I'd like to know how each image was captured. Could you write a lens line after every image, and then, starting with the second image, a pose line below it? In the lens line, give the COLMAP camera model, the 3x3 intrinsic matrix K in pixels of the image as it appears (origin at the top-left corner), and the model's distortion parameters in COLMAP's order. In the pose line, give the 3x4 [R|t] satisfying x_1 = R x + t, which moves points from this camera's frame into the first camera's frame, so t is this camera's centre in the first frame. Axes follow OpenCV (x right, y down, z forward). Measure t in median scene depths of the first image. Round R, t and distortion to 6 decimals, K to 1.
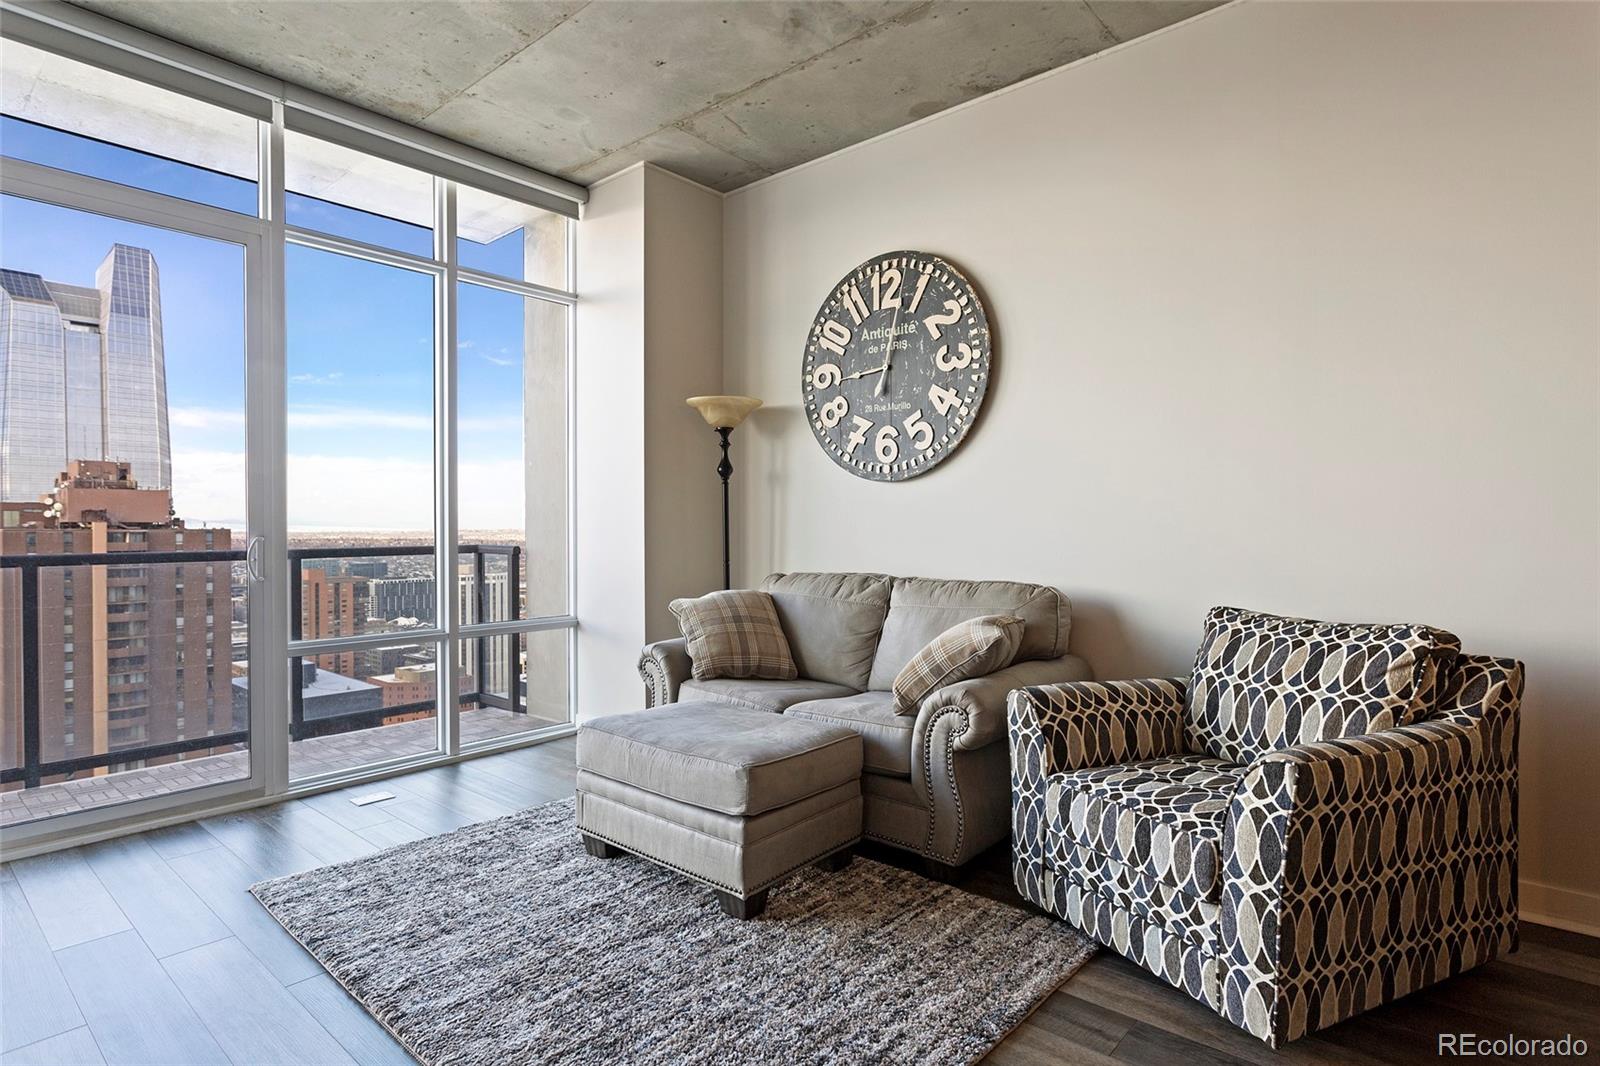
lens RADIAL K [[838.3, 0, 800.0], [0, 838.3, 533.0], [0, 0, 1]] dist [0.000054, -0.000872]
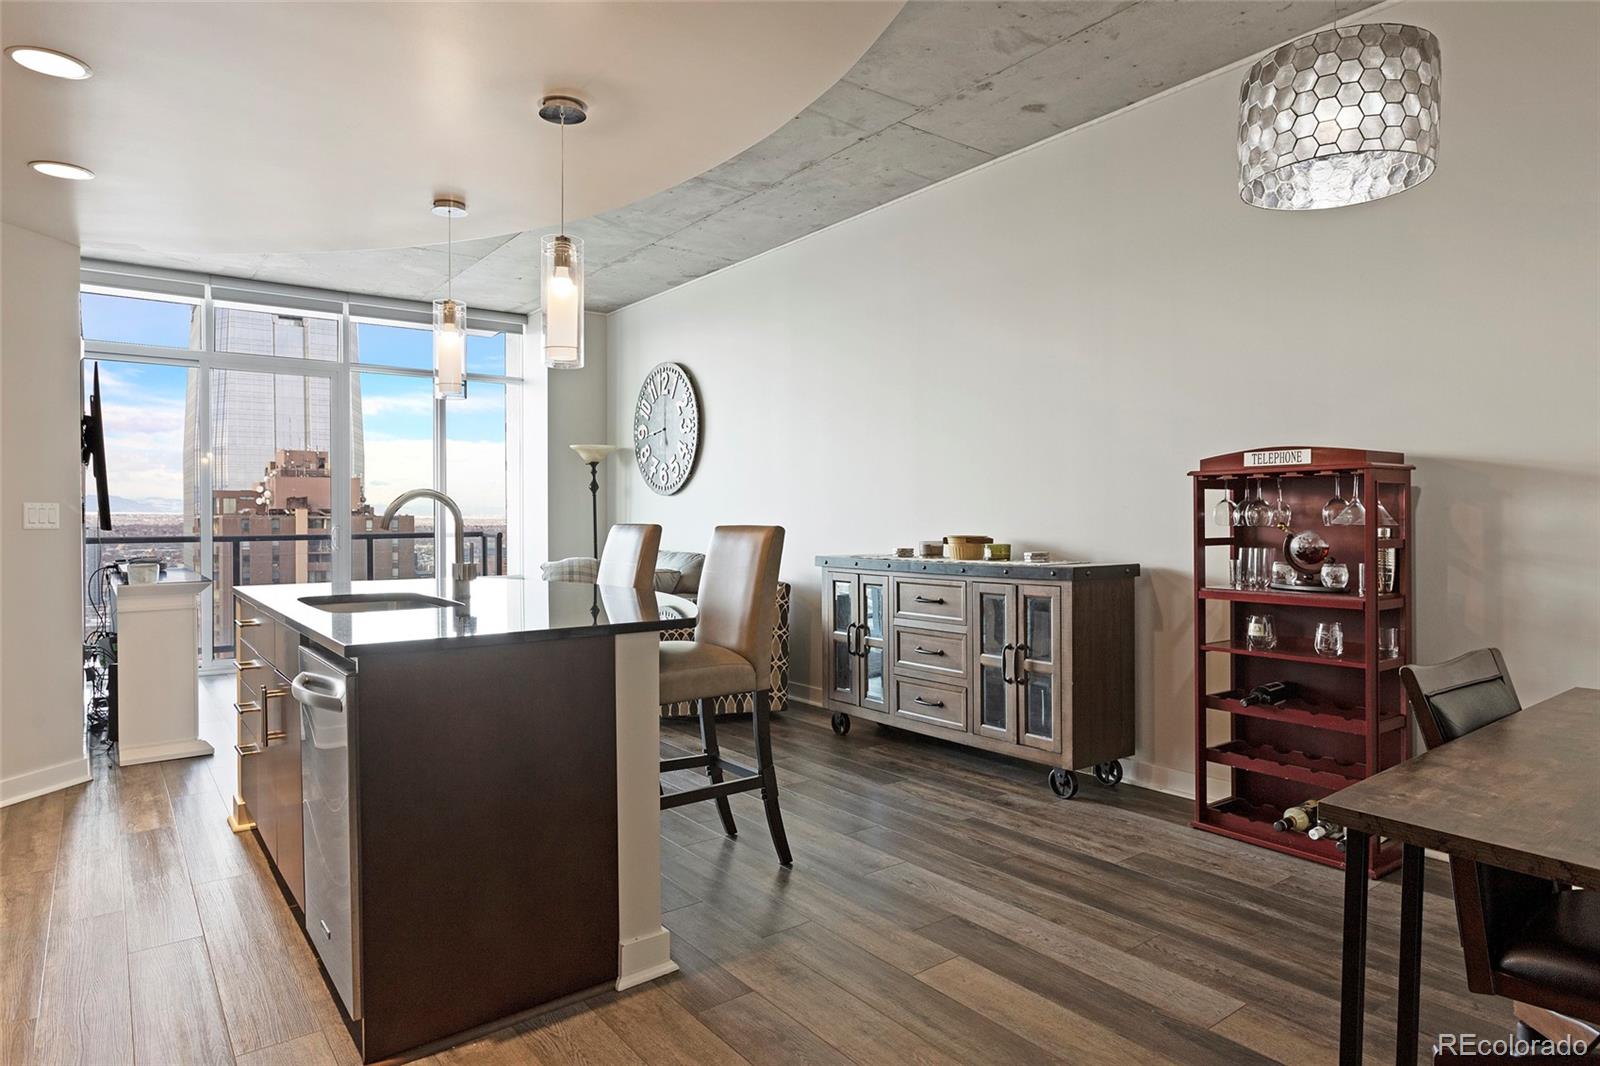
lens RADIAL K [[953.6, 0, 820.3], [0, 953.6, 520.0], [0, 0, 1]] dist [-0.006631, -0.000079]
pose [[0.980142, 0.001323, -0.198290, 0.728280], [-0.001289, 0.999999, 0.000302, -0.010888], [0.198291, -0.000040, 0.980143, -0.769932]]
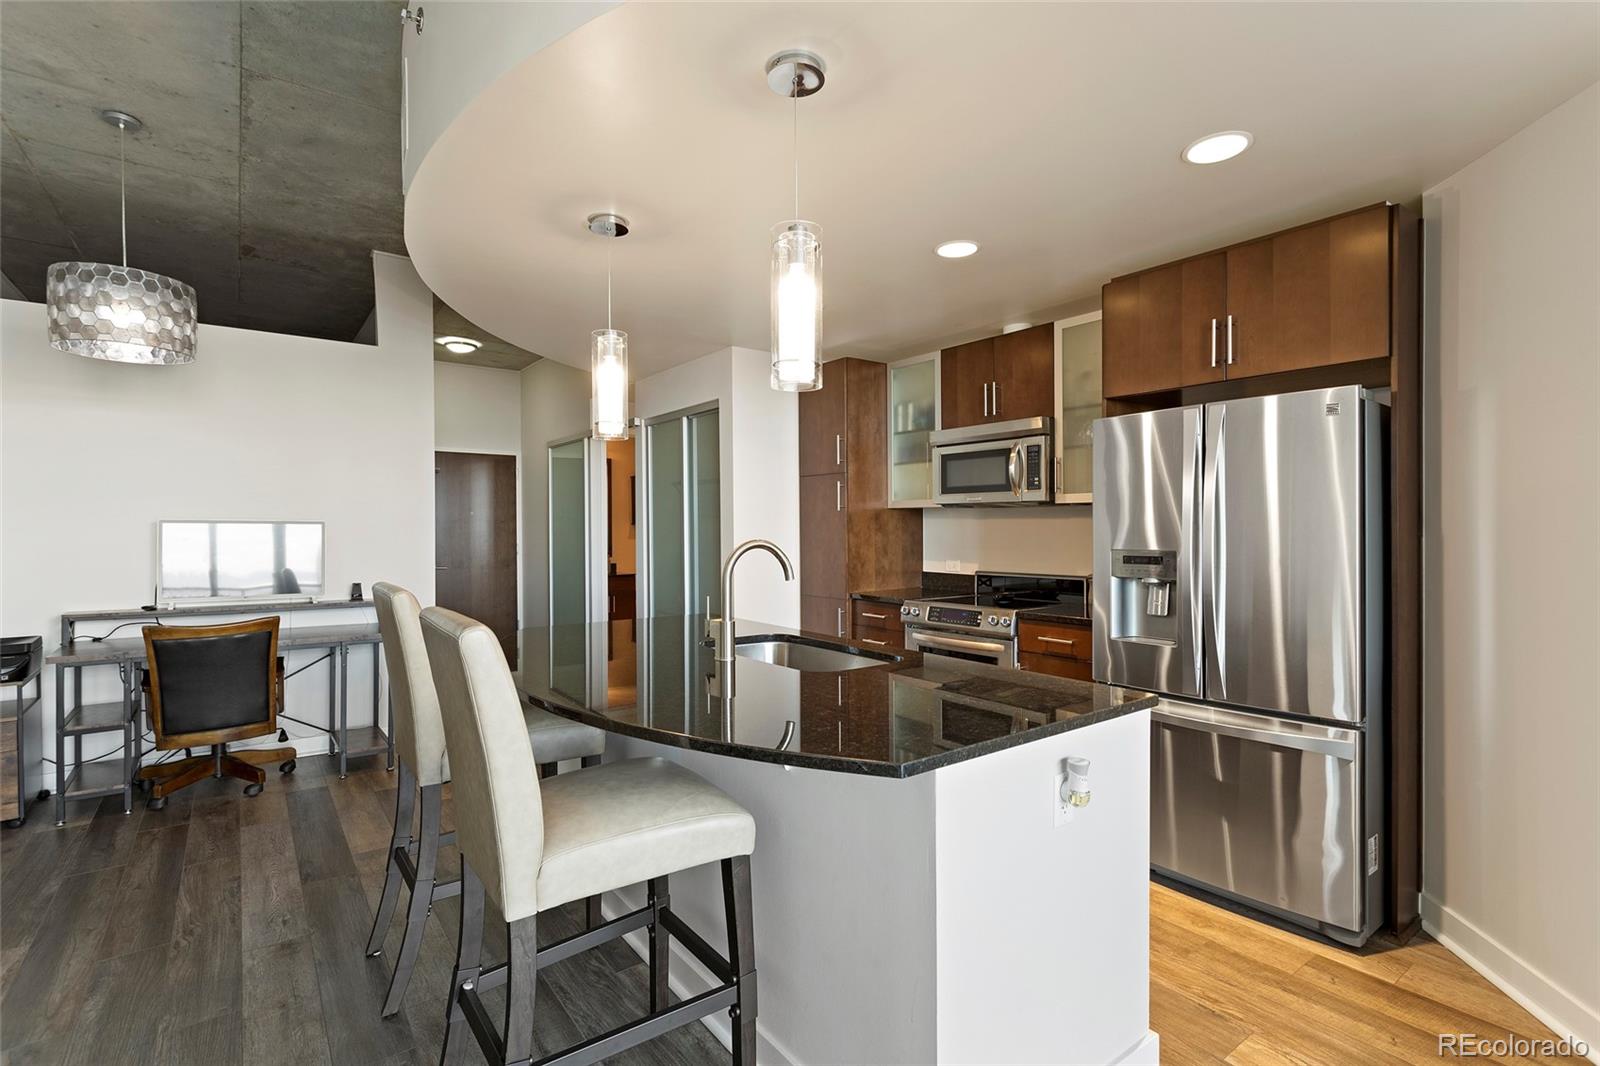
lens RADIAL K [[753.9, 0, 800.0], [0, 753.9, 533.0], [0, 0, 1]] dist [0.000381, 0.000934]
pose [[-0.977595, 0.005048, 0.210432, 0.127161], [0.008618, 0.999834, 0.016050, -0.048760], [-0.210316, 0.017504, -0.977477, 0.442961]]
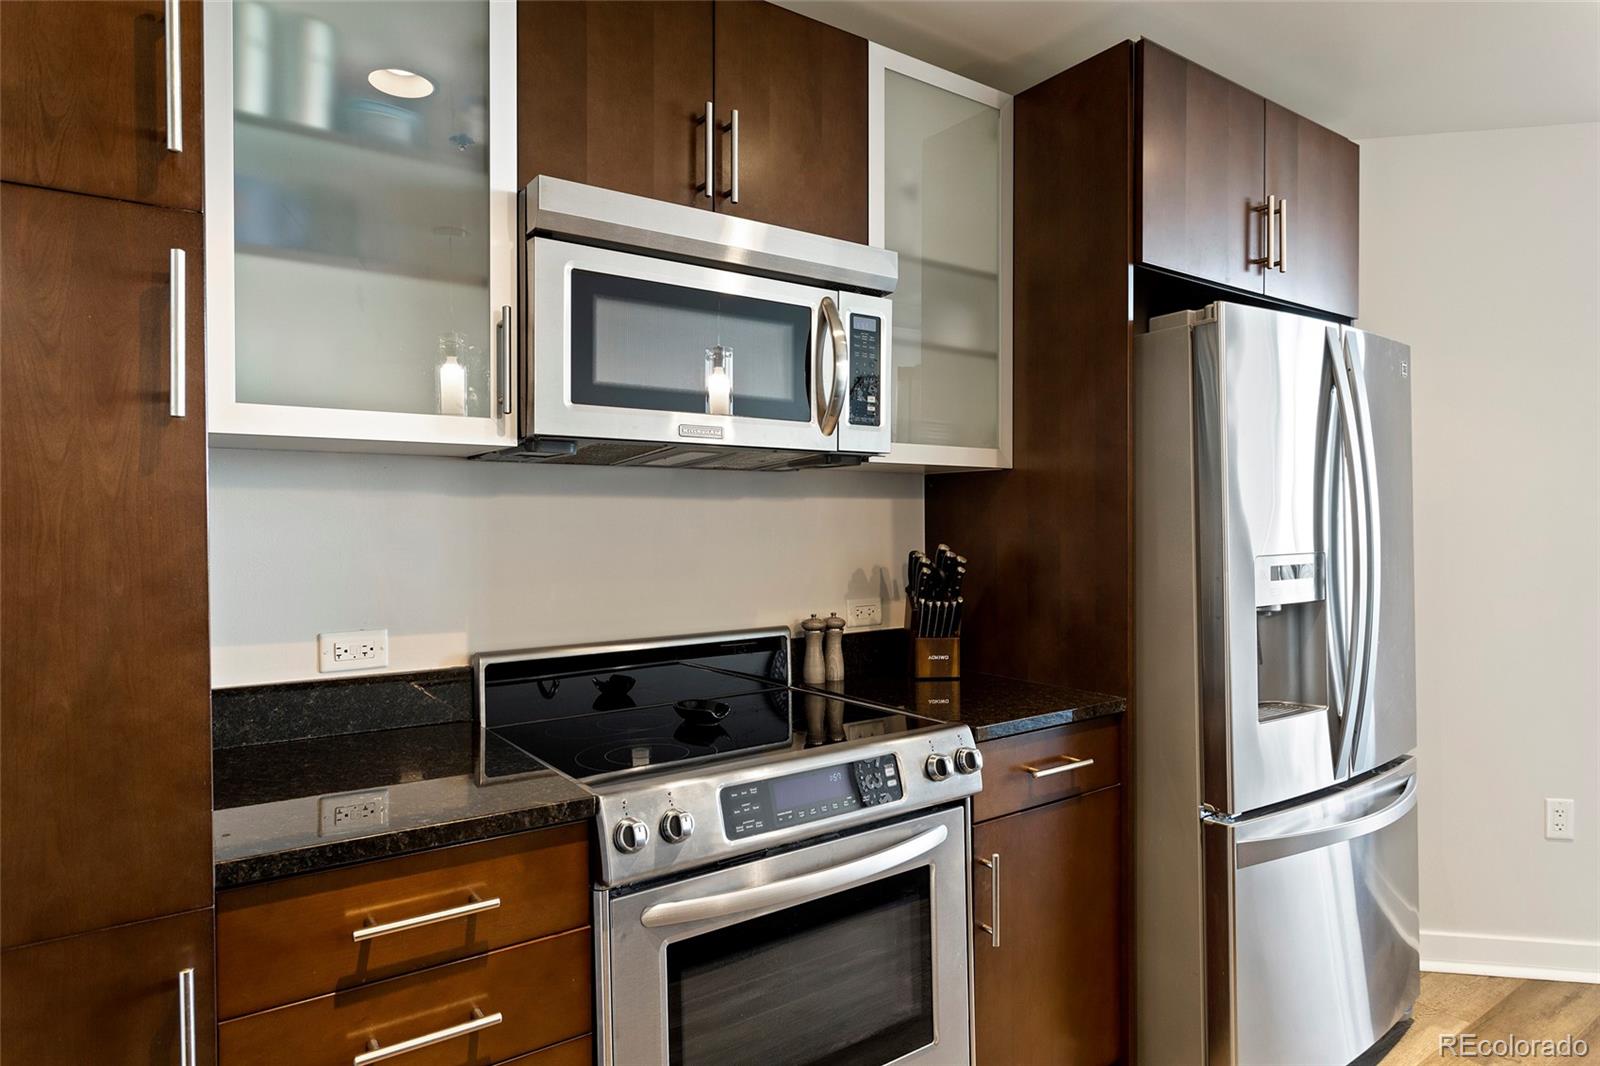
lens RADIAL K [[927.2, 0, 800.0], [0, 927.2, 533.0], [0, 0, 1]] dist [-0.007159, 0.002094]
pose [[-0.233162, 0.012476, -0.972358, 0.481852], [0.000014, 0.999918, 0.012826, -0.037005], [0.972438, 0.002977, -0.233143, -0.401495]]
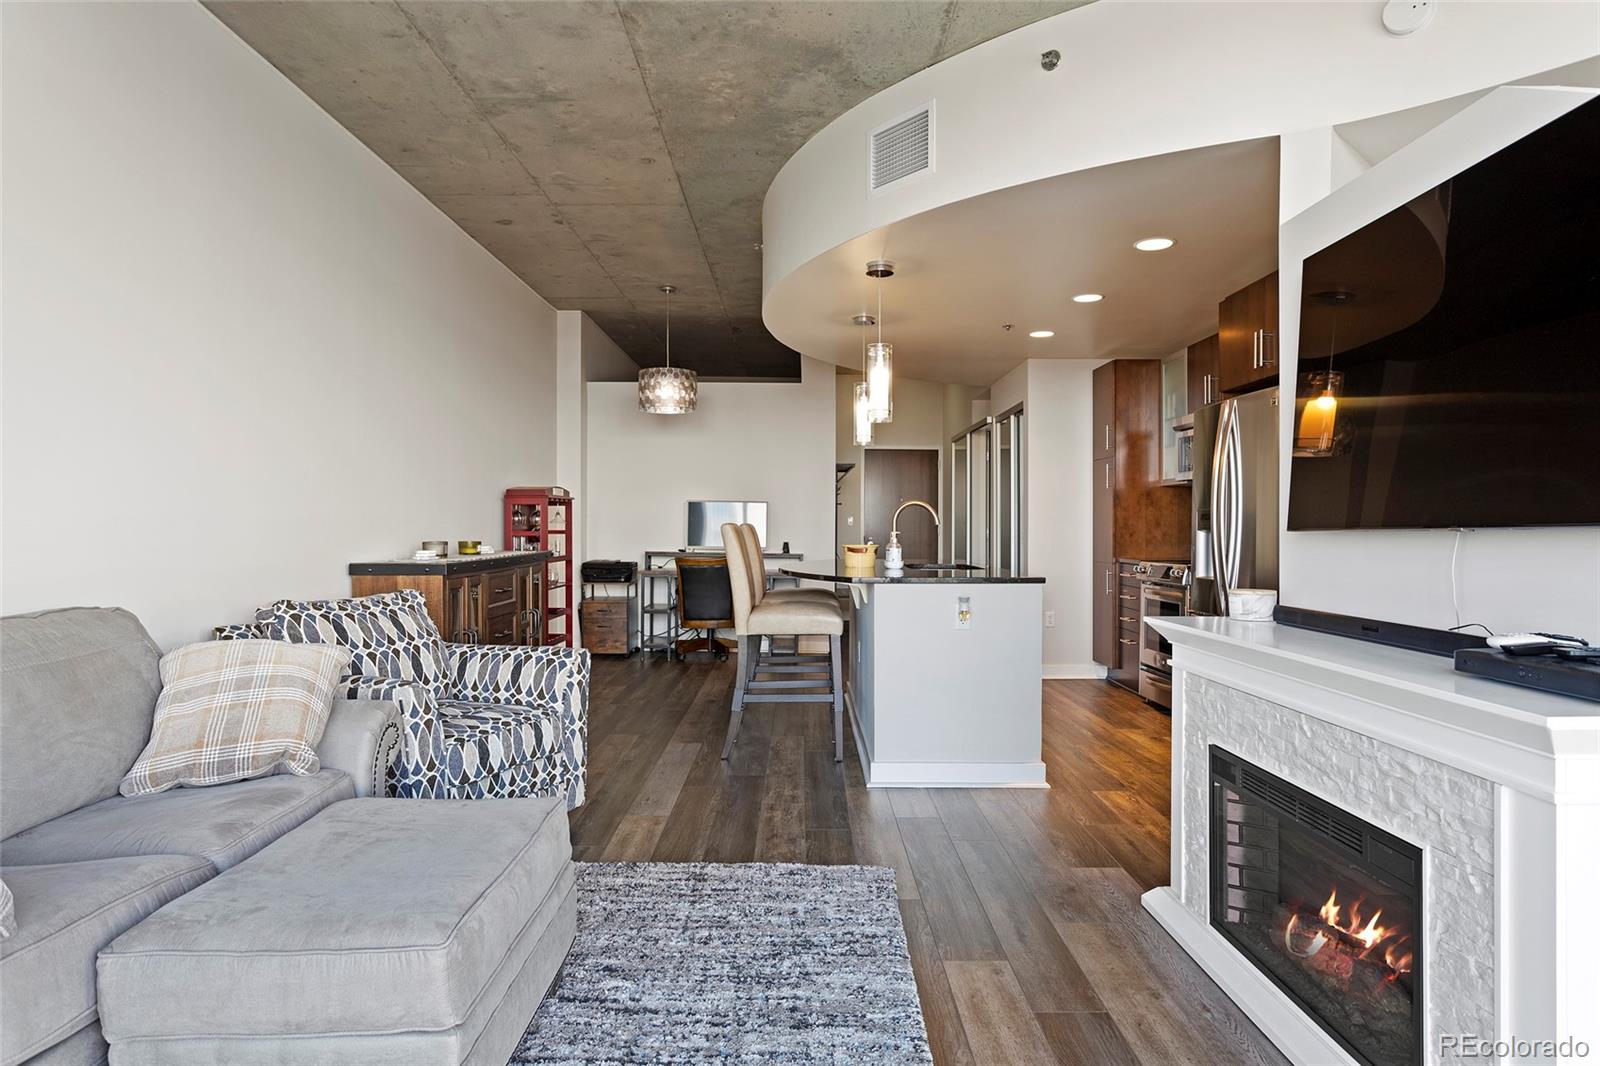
lens RADIAL K [[927.2, 0, 800.0], [0, 927.2, 533.0], [0, 0, 1]] dist [-0.007159, 0.002094]
pose [[-0.657004, -0.004062, 0.753876, -0.532510], [0.004105, 0.999951, 0.008965, -0.004344], [-0.753876, 0.008984, -0.656956, 0.804704]]
